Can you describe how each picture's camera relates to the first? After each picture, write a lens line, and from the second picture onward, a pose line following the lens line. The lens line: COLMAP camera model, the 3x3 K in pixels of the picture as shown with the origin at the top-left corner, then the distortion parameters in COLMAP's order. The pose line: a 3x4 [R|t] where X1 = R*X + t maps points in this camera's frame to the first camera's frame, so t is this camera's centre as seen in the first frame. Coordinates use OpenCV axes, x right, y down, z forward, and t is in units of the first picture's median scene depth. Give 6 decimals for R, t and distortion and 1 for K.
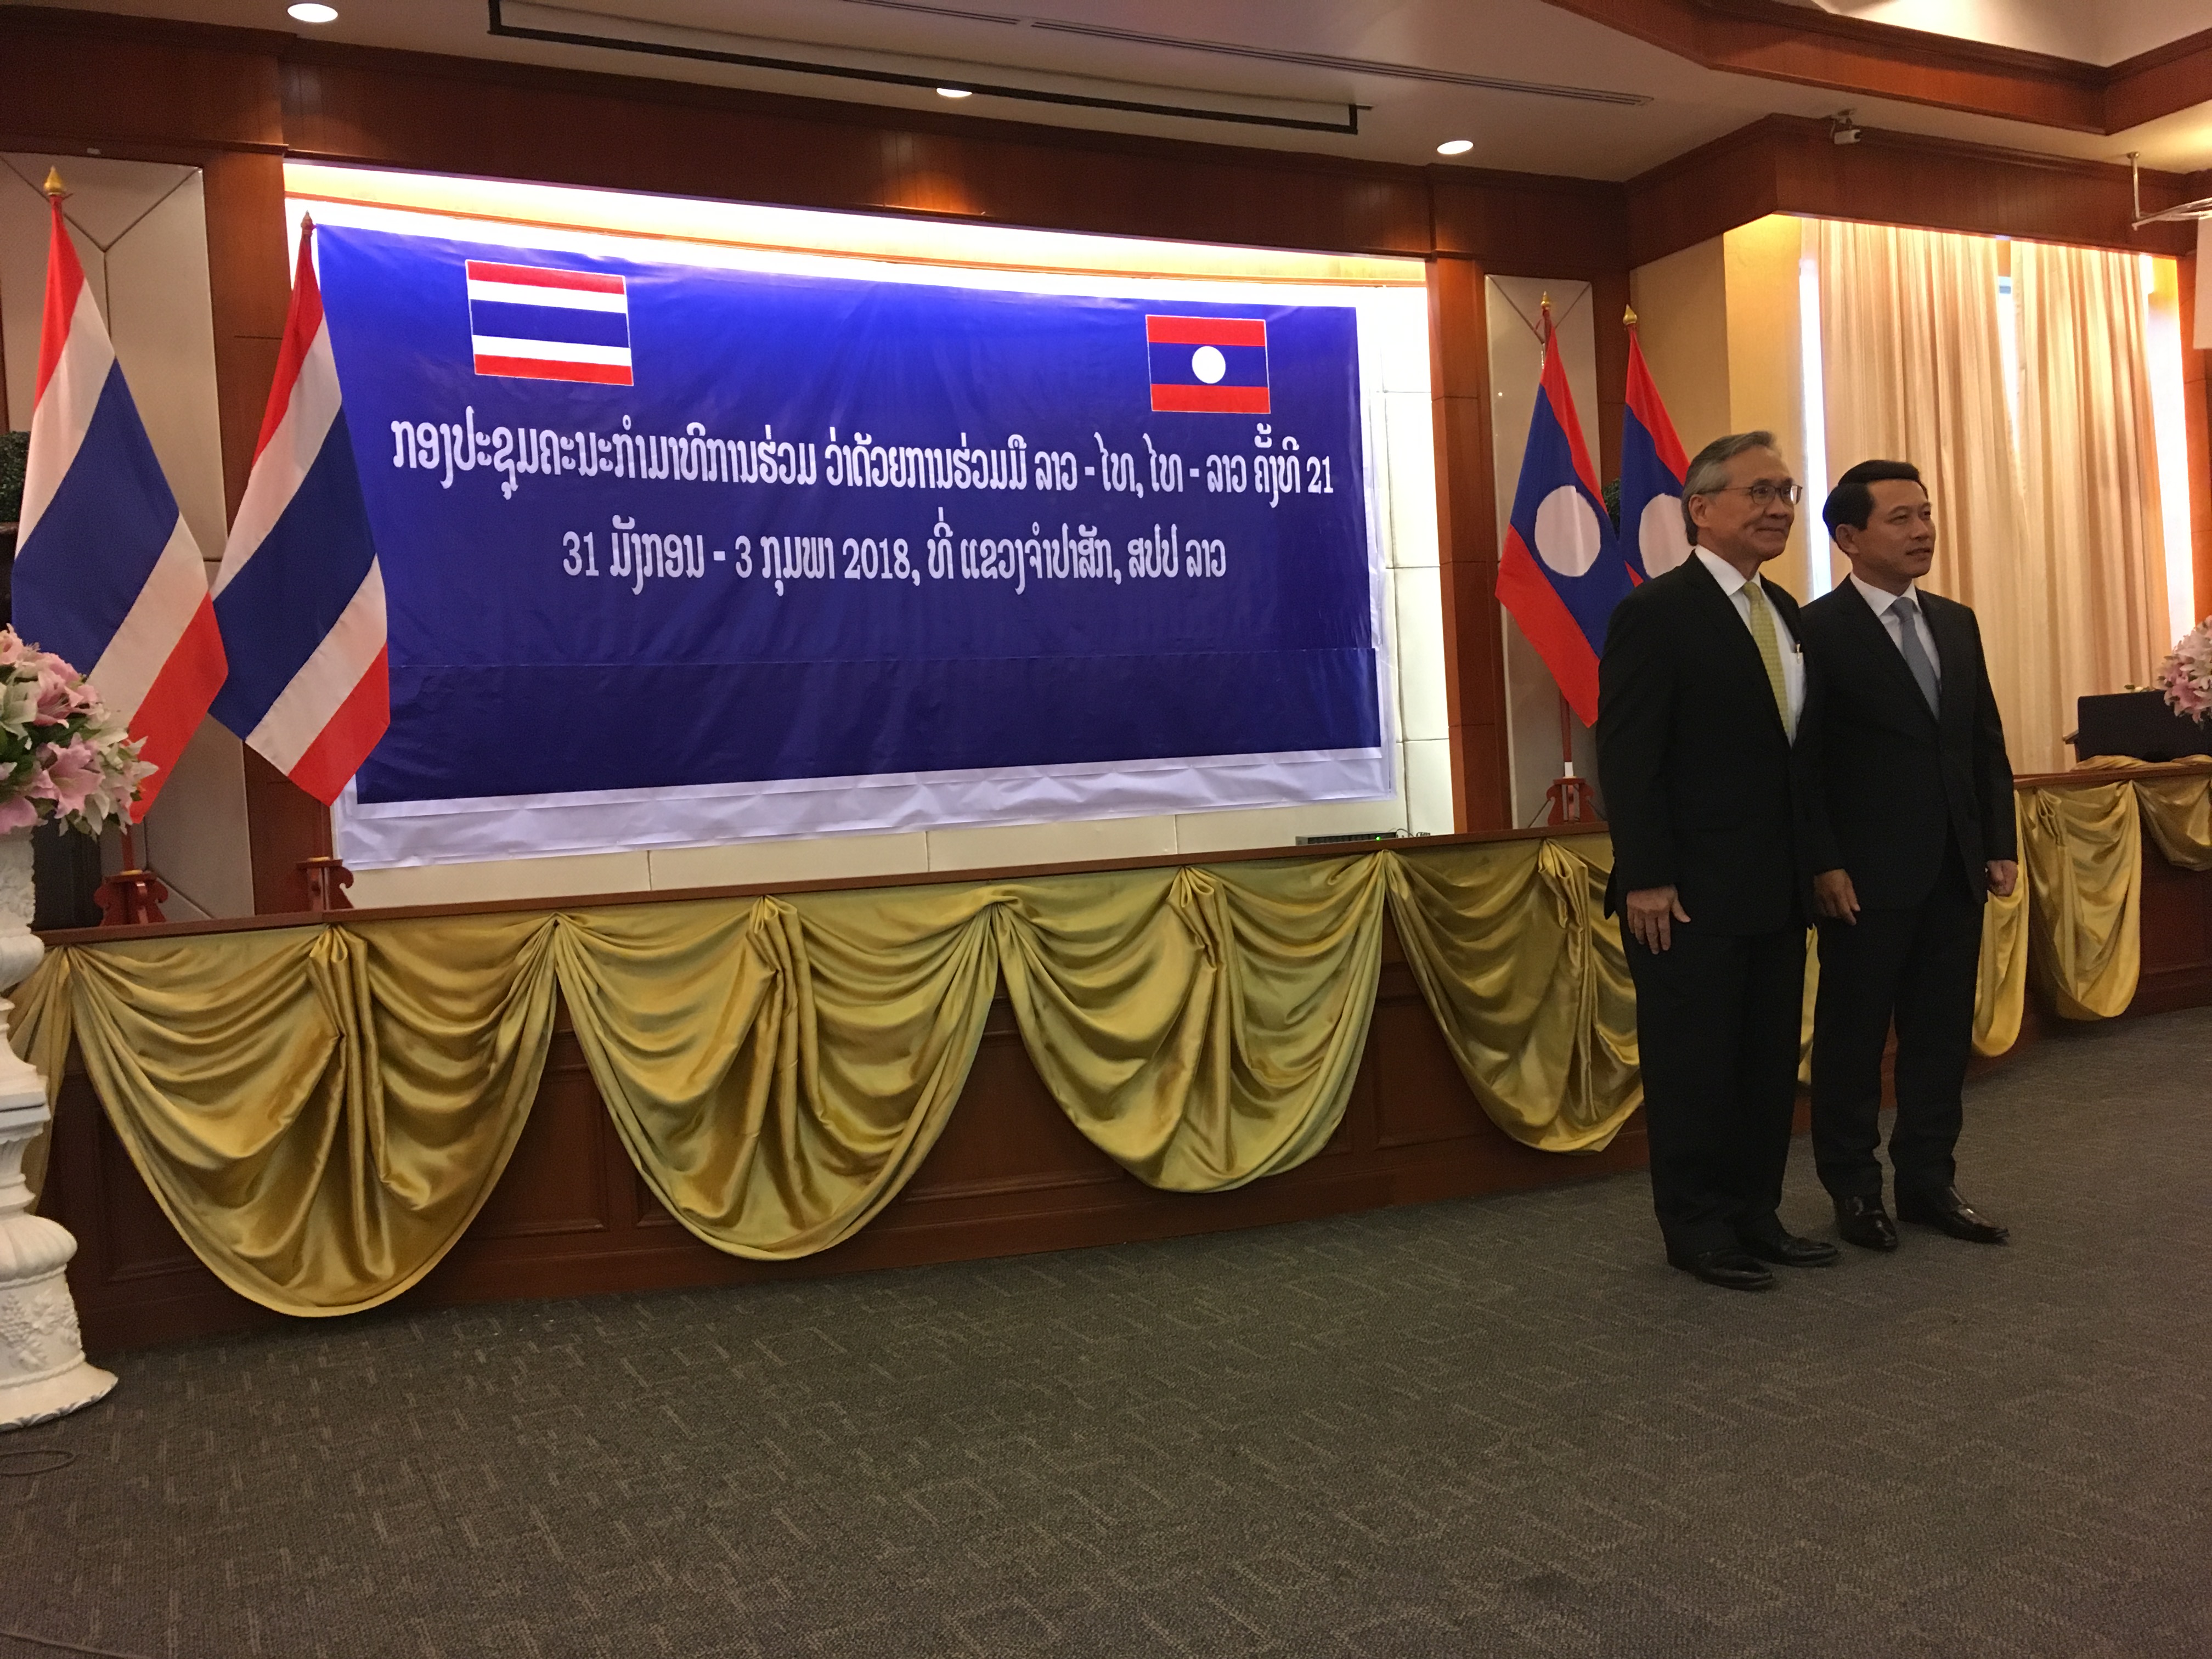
lens RADIAL K [[1845.3, 0, 1105.9], [0, 1845.3, 829.7], [0, 0, 1]] dist [0.087232, -0.112925]
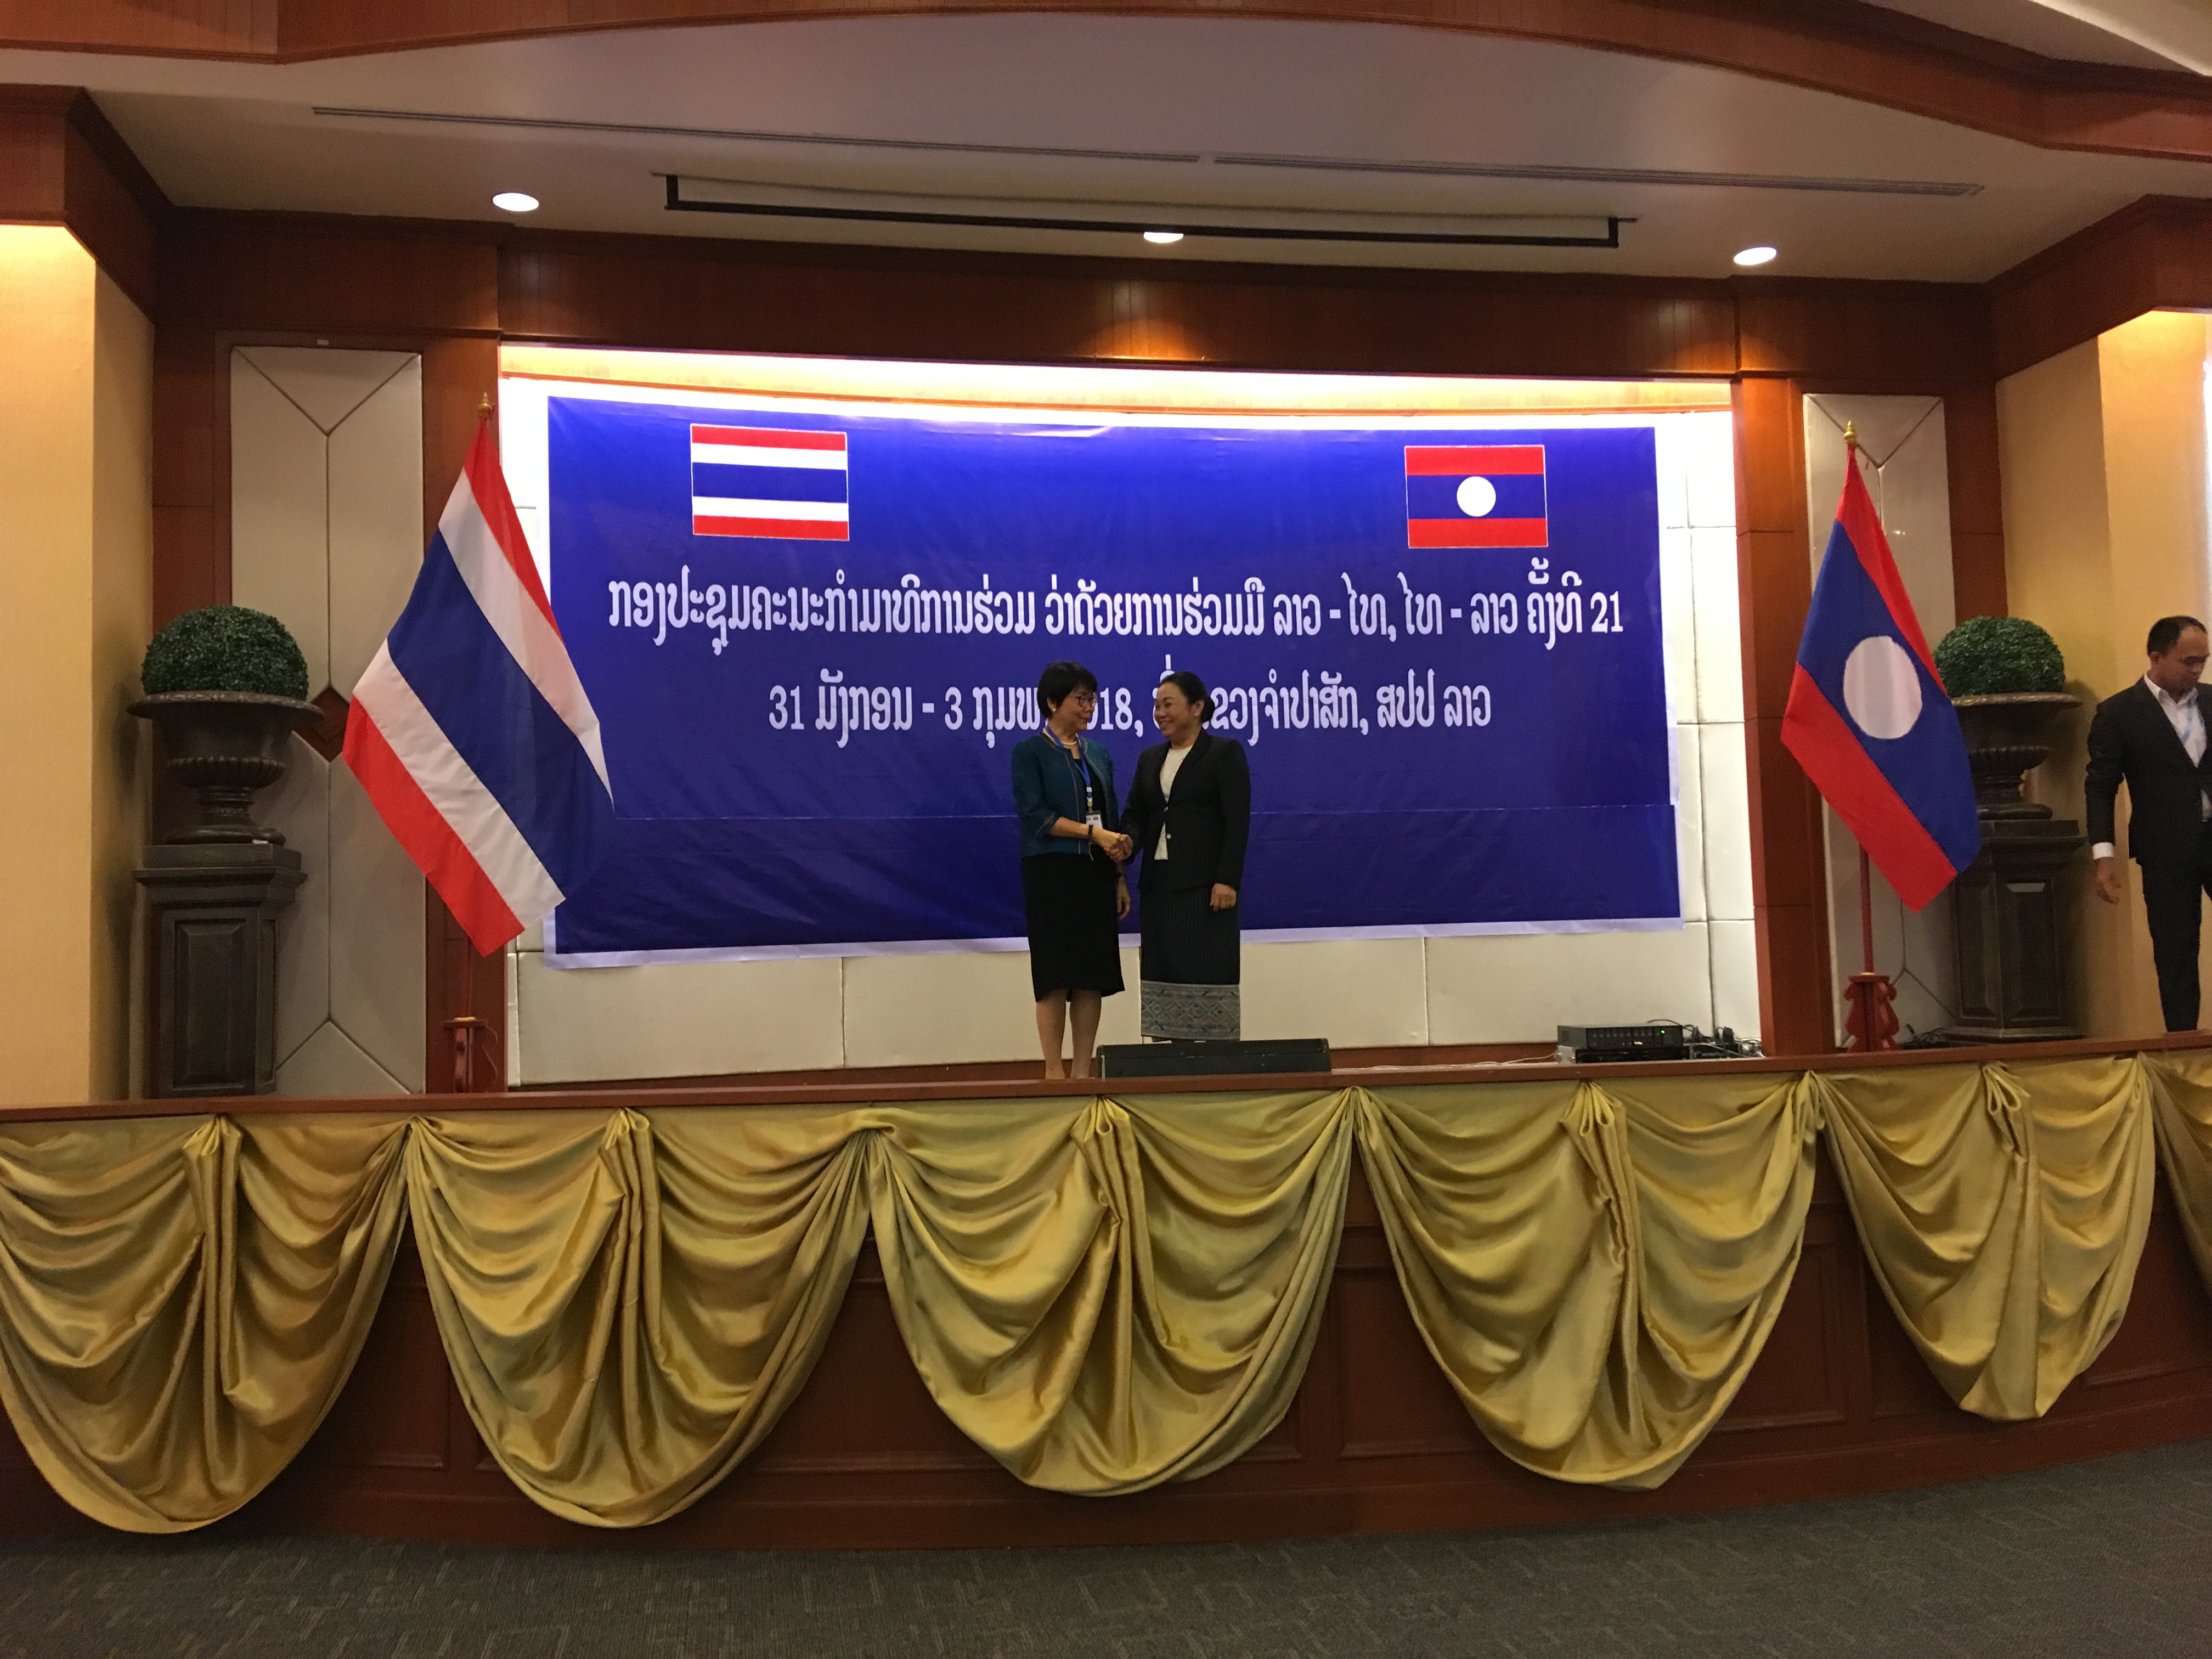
lens RADIAL K [[1845.3, 0, 1109.4], [0, 1845.3, 815.0], [0, 0, 1]] dist [0.087232, -0.112925]
pose [[0.963085, 0.015444, -0.268755, 0.139591], [-0.034770, 0.997127, -0.067301, -0.027496], [0.266943, 0.074161, 0.960855, 0.087433]]
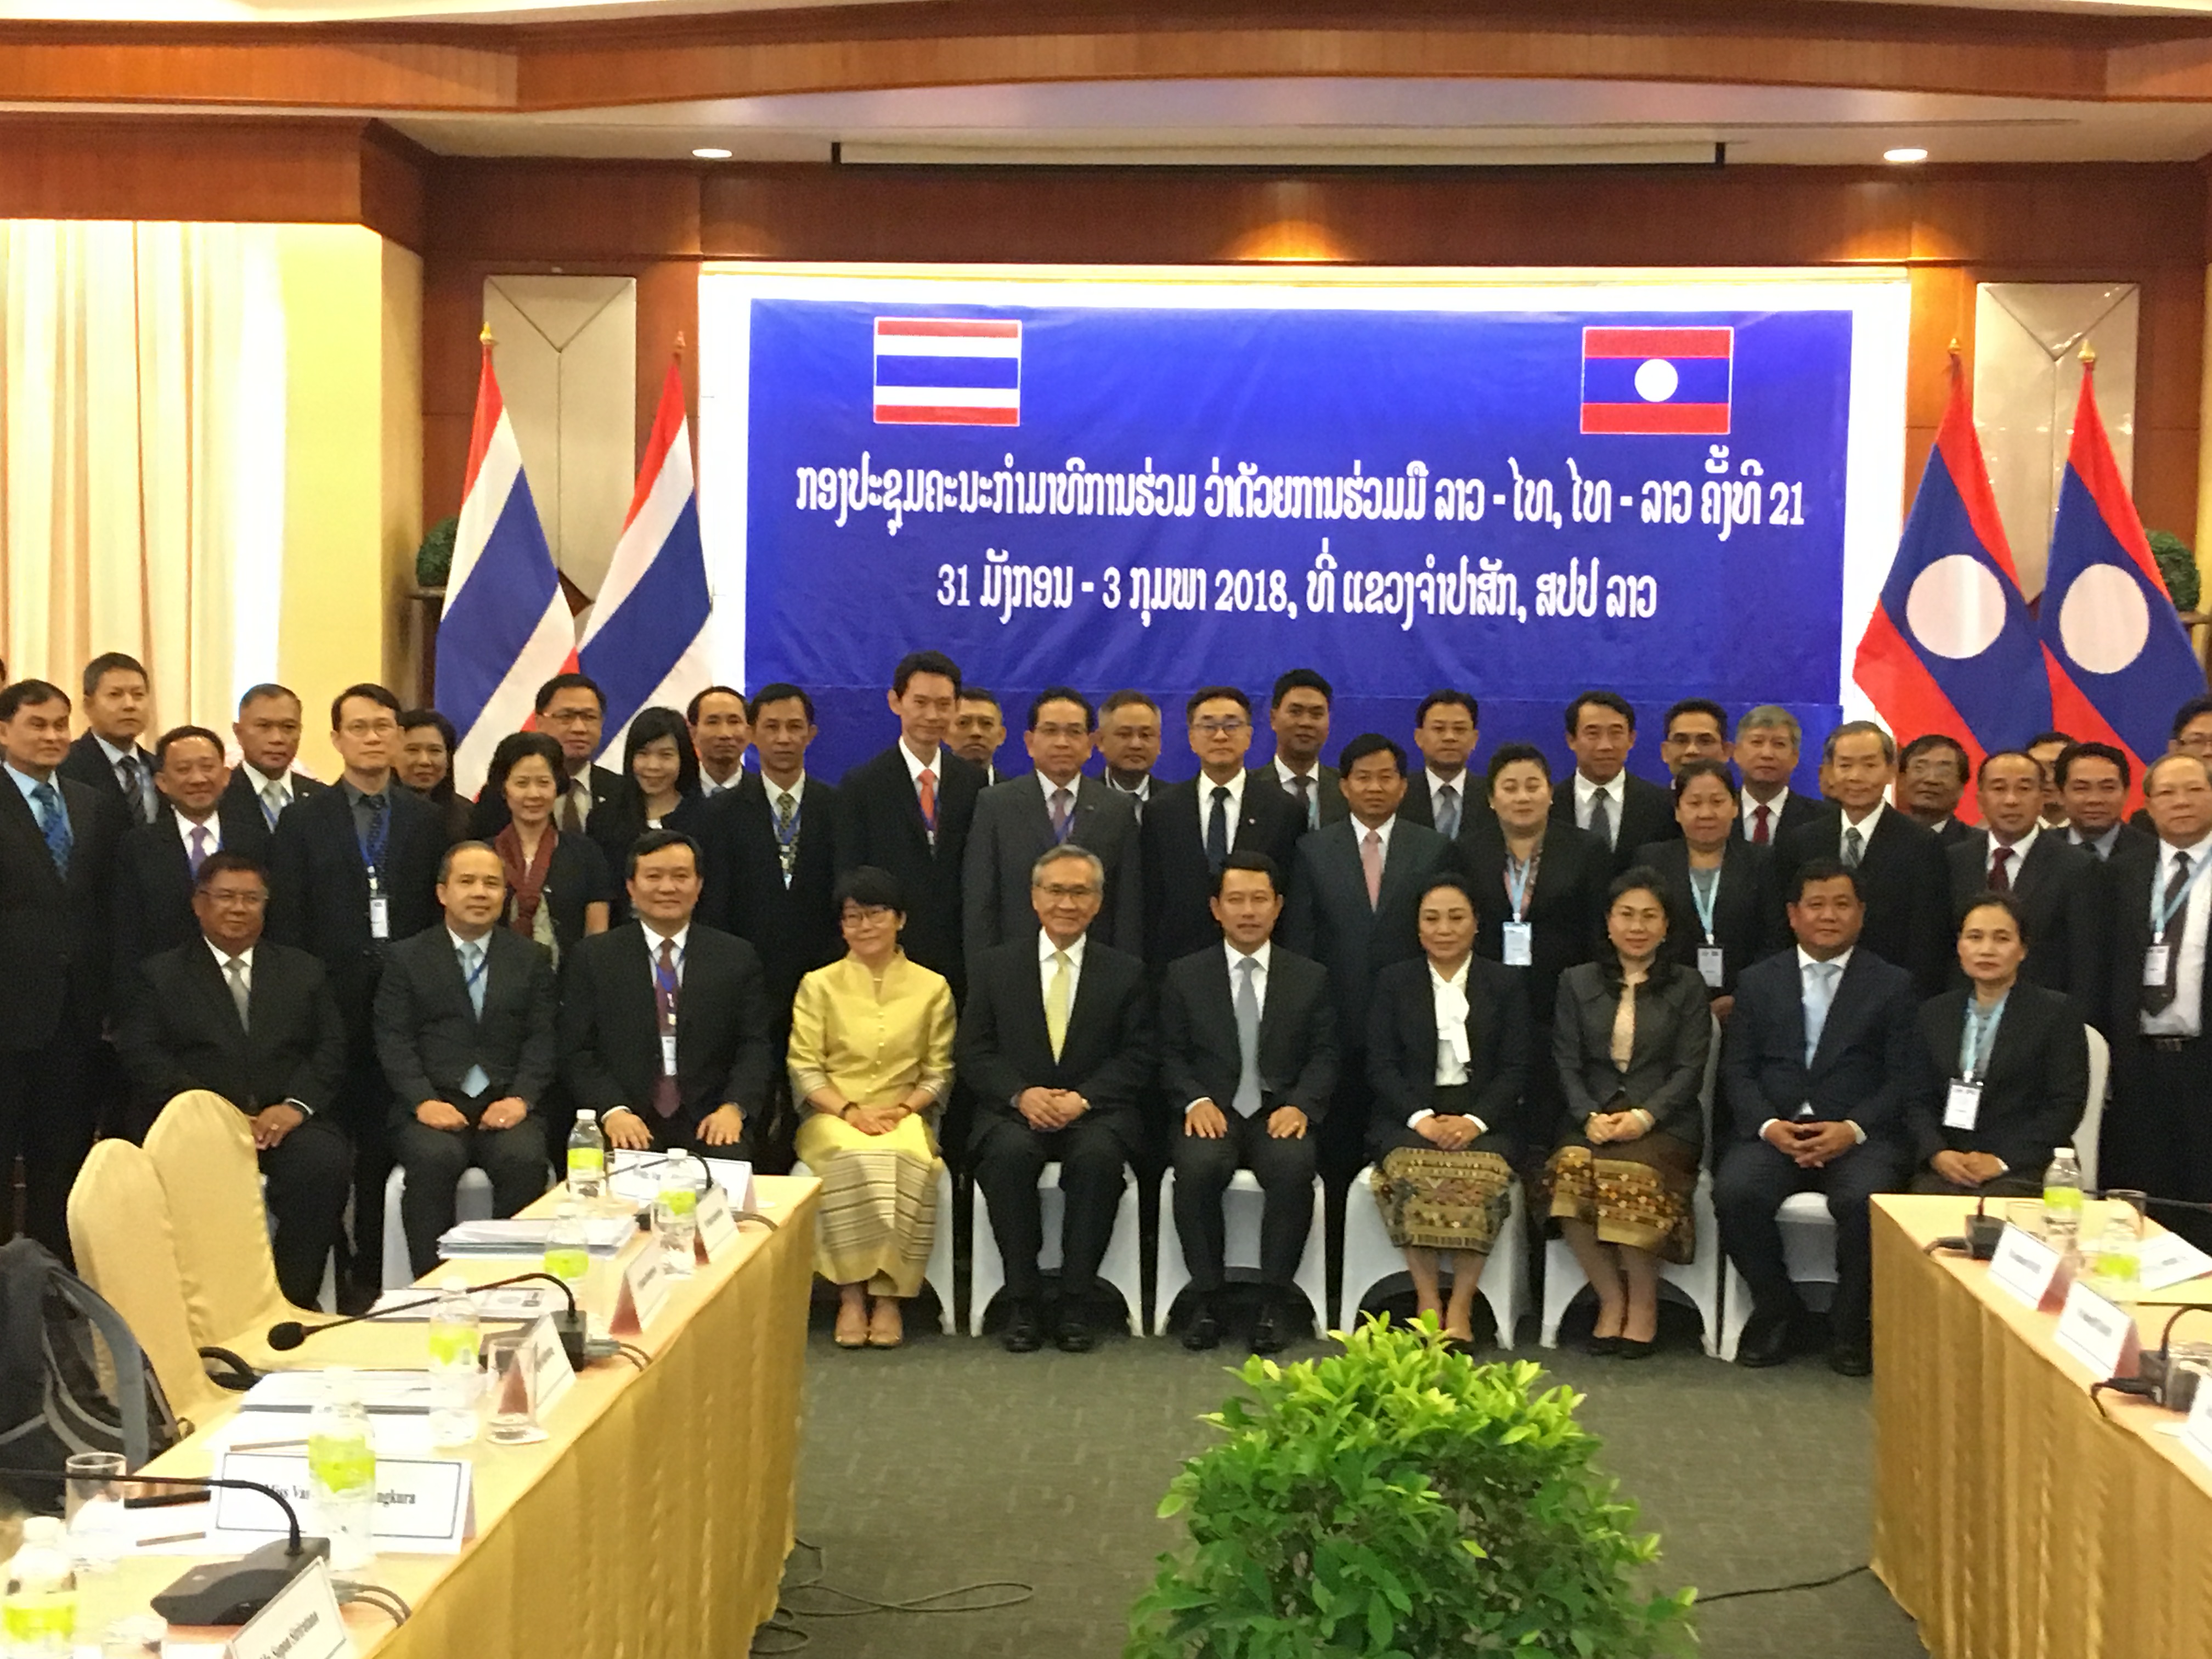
lens RADIAL K [[2861.9, 0, 1084.7], [0, 2861.9, 834.8], [0, 0, 1]] dist [0.029635, 0.000000]
pose [[0.867750, 0.101033, -0.486624, 0.550174], [-0.078968, 0.994709, 0.065706, -0.109473], [0.490688, -0.018589, 0.871137, -0.370158]]
